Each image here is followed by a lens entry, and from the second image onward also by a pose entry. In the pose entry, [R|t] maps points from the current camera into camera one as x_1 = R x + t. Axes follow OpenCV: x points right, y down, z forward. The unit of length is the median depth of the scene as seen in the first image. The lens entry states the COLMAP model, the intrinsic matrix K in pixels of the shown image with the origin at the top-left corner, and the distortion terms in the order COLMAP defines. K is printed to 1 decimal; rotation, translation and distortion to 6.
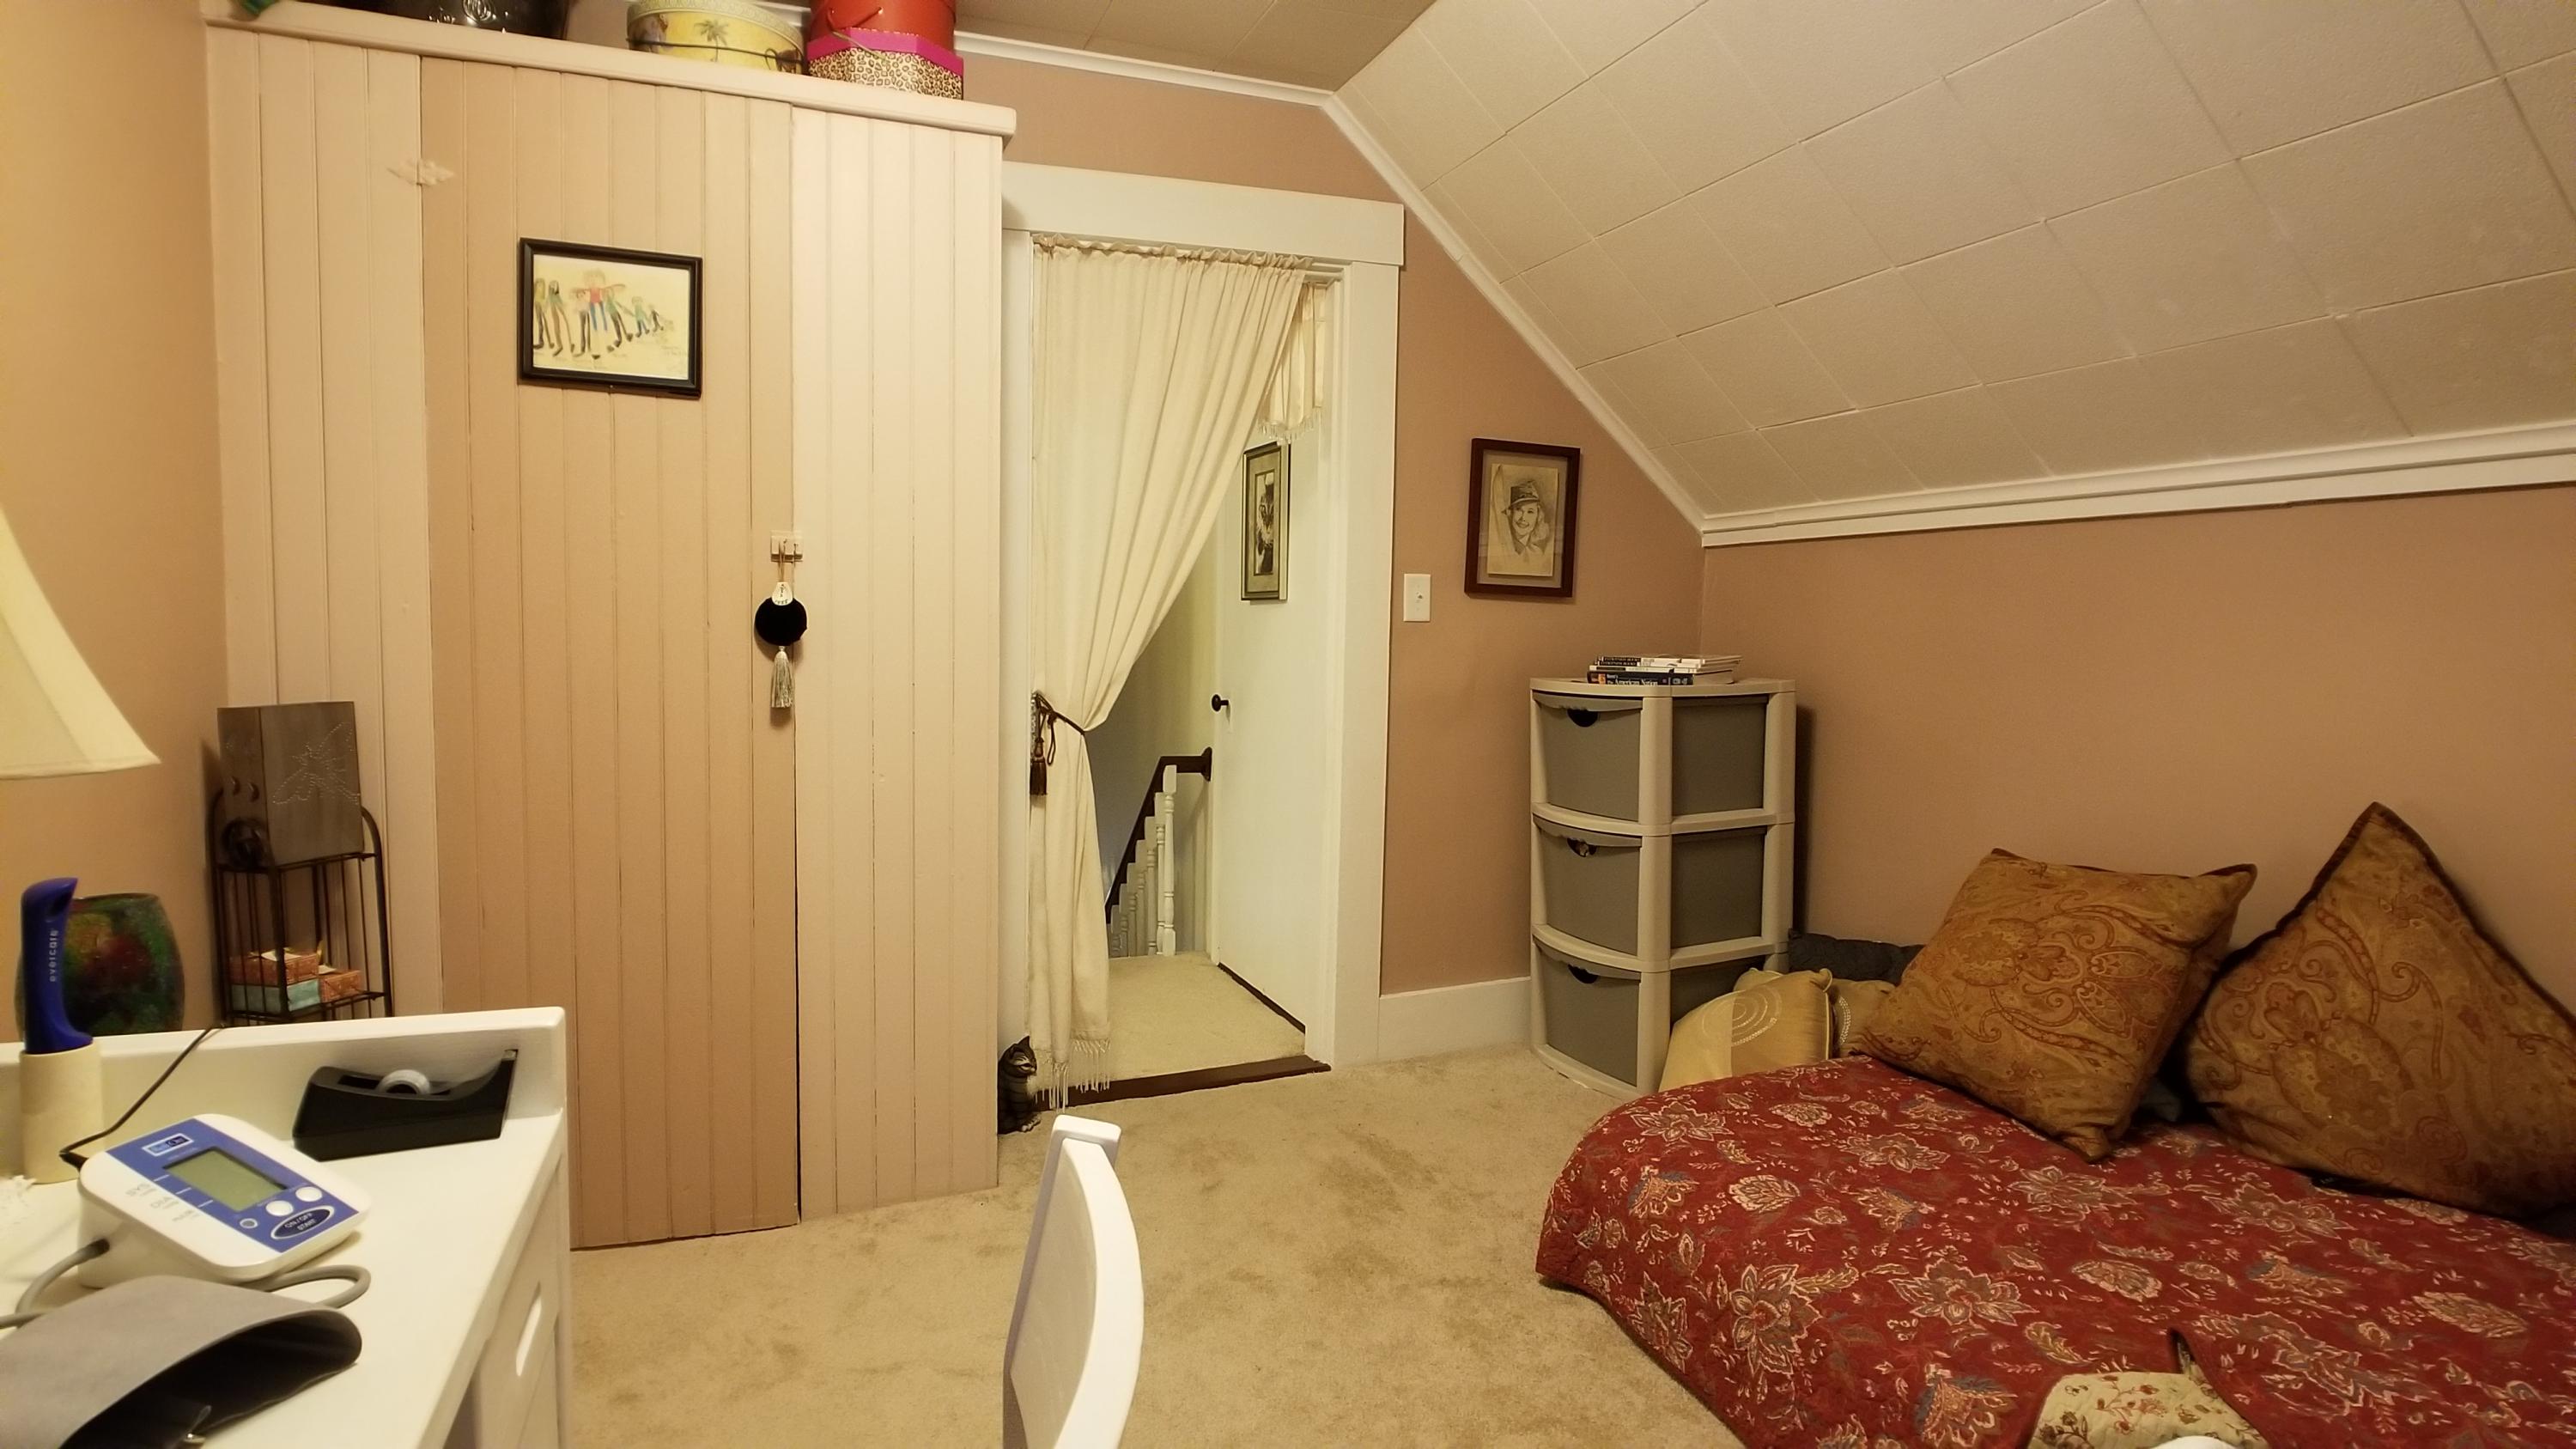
lens RADIAL K [[1295.6, 0, 1256.9], [0, 1295.6, 714.7], [0, 0, 1]] dist [-0.021475, -0.000520]
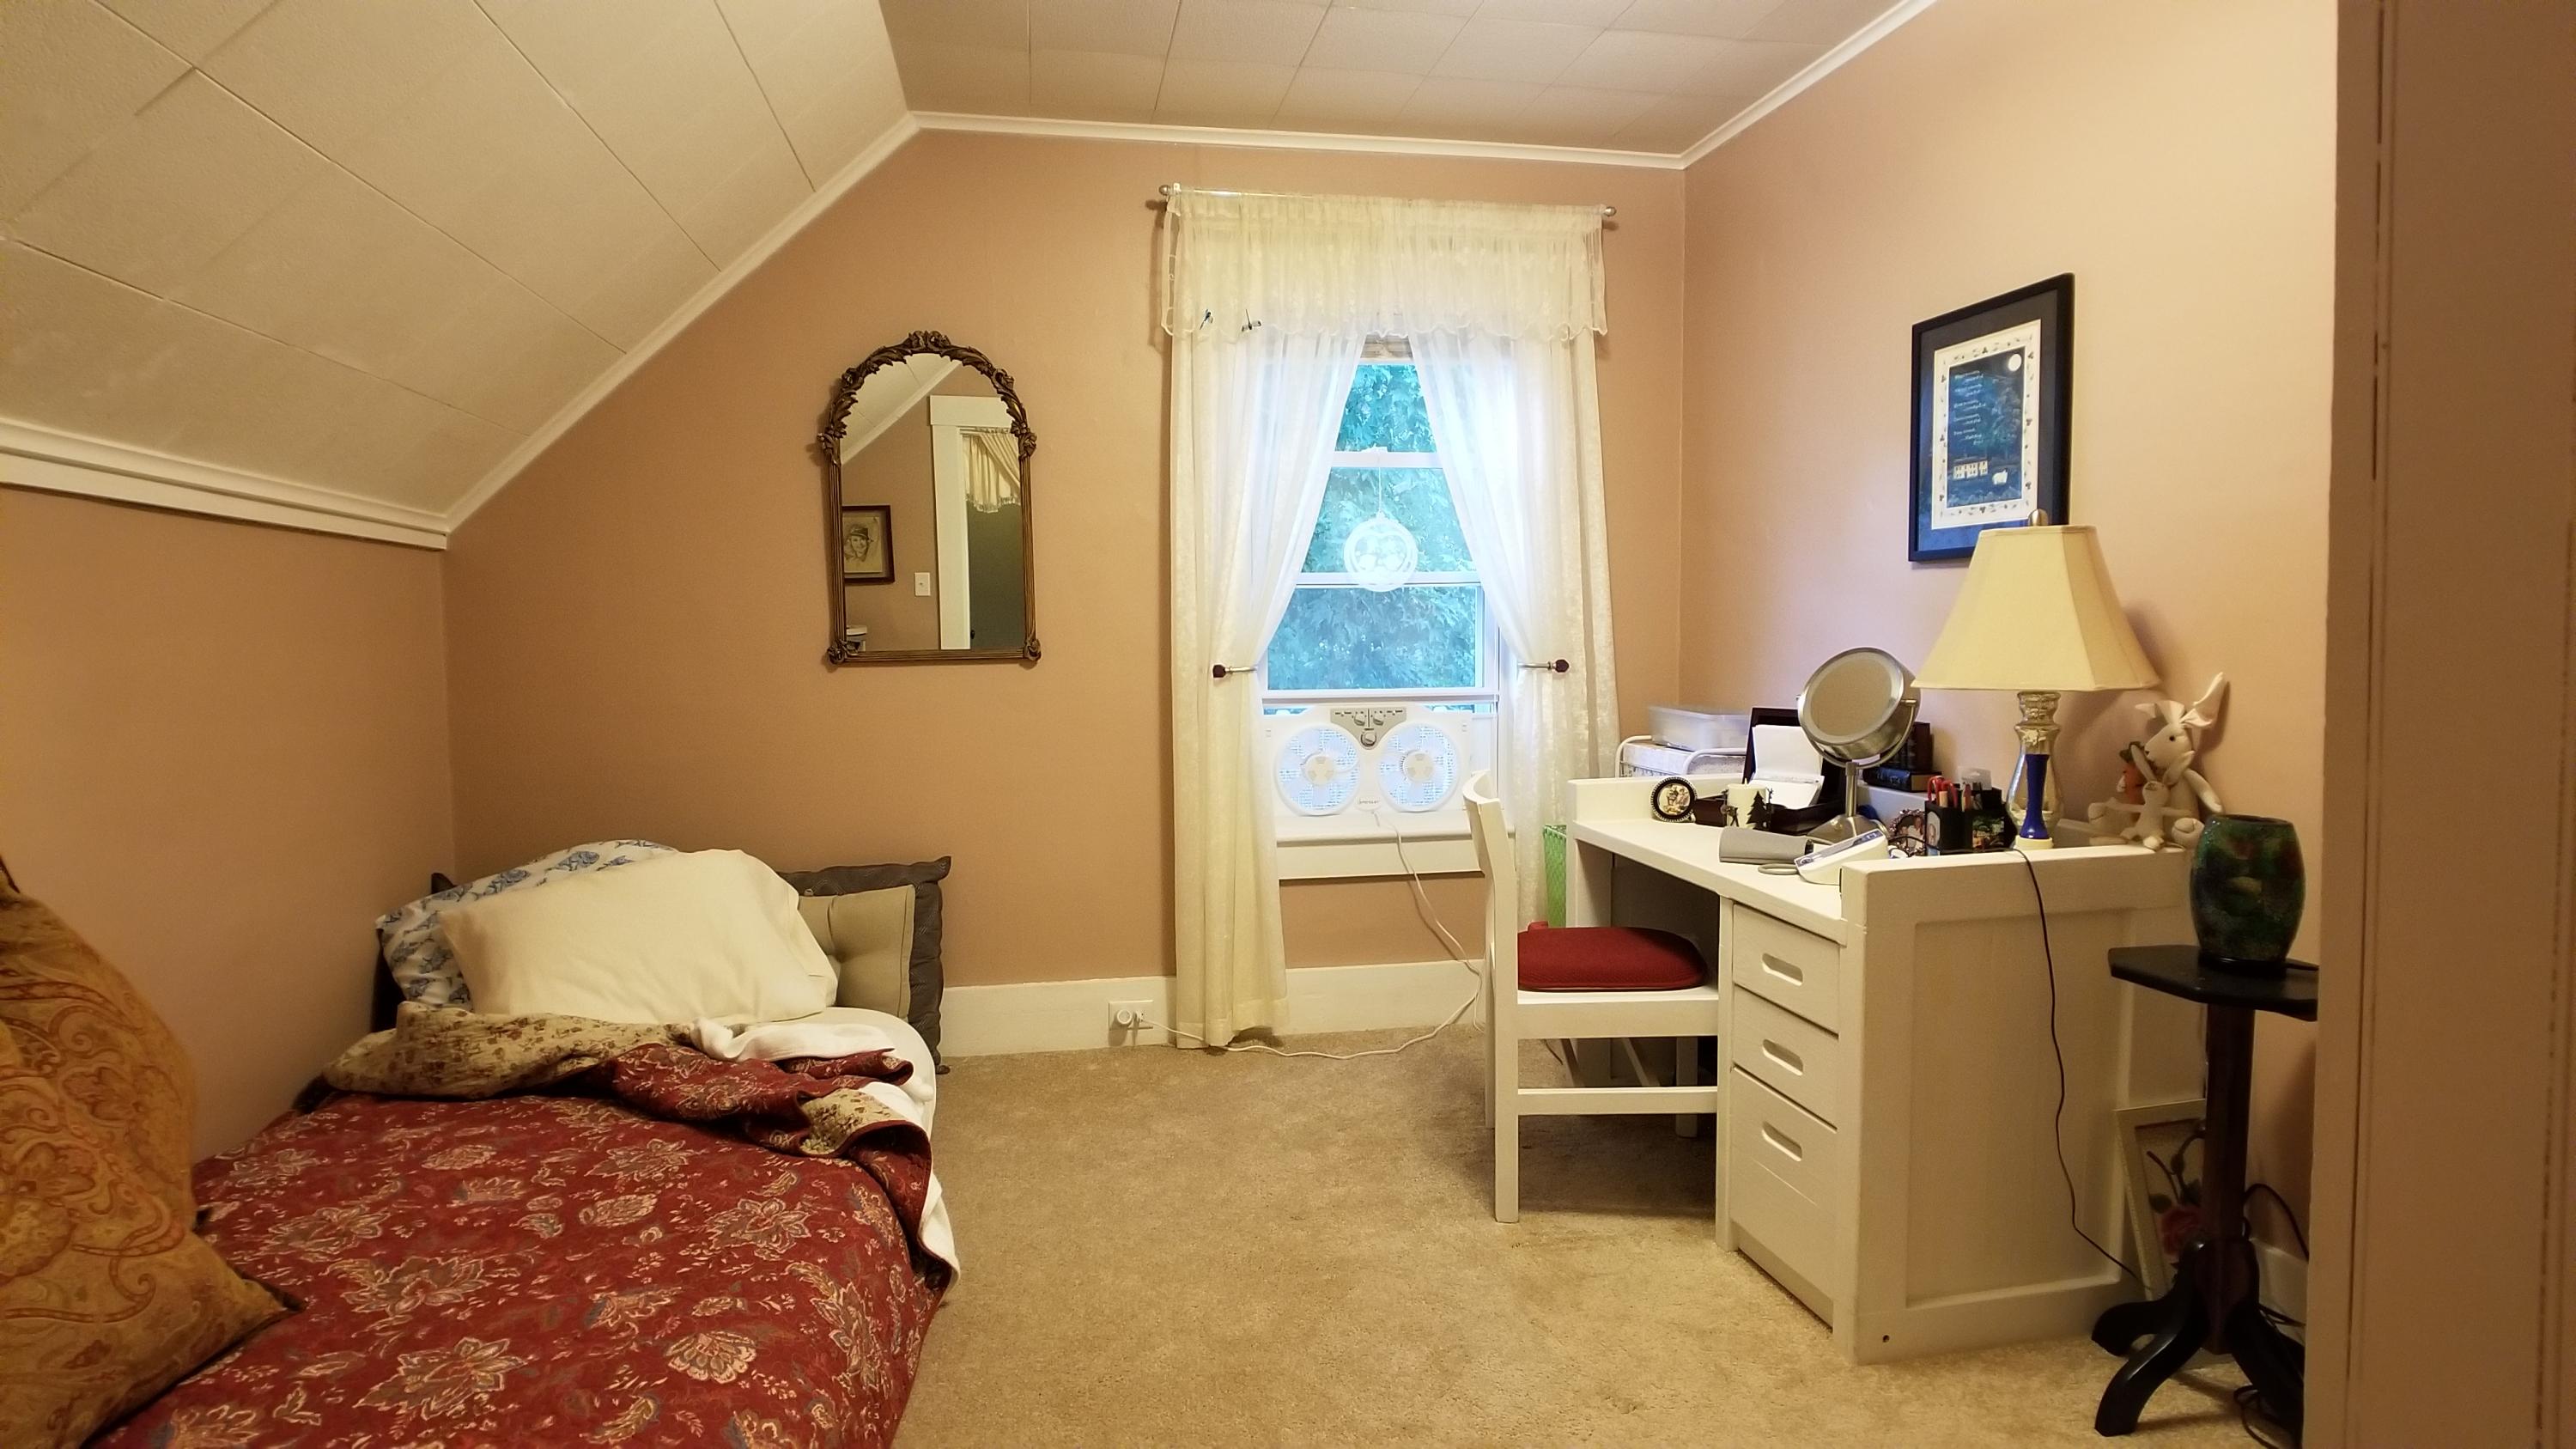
lens RADIAL K [[1295.6, 0, 1256.9], [0, 1295.6, 714.7], [0, 0, 1]] dist [-0.021475, -0.000520]
pose [[-0.982861, -0.006233, 0.184242, -0.068121], [0.016244, 0.992613, 0.120234, -0.099200], [-0.183631, 0.121166, -0.975499, 1.666947]]
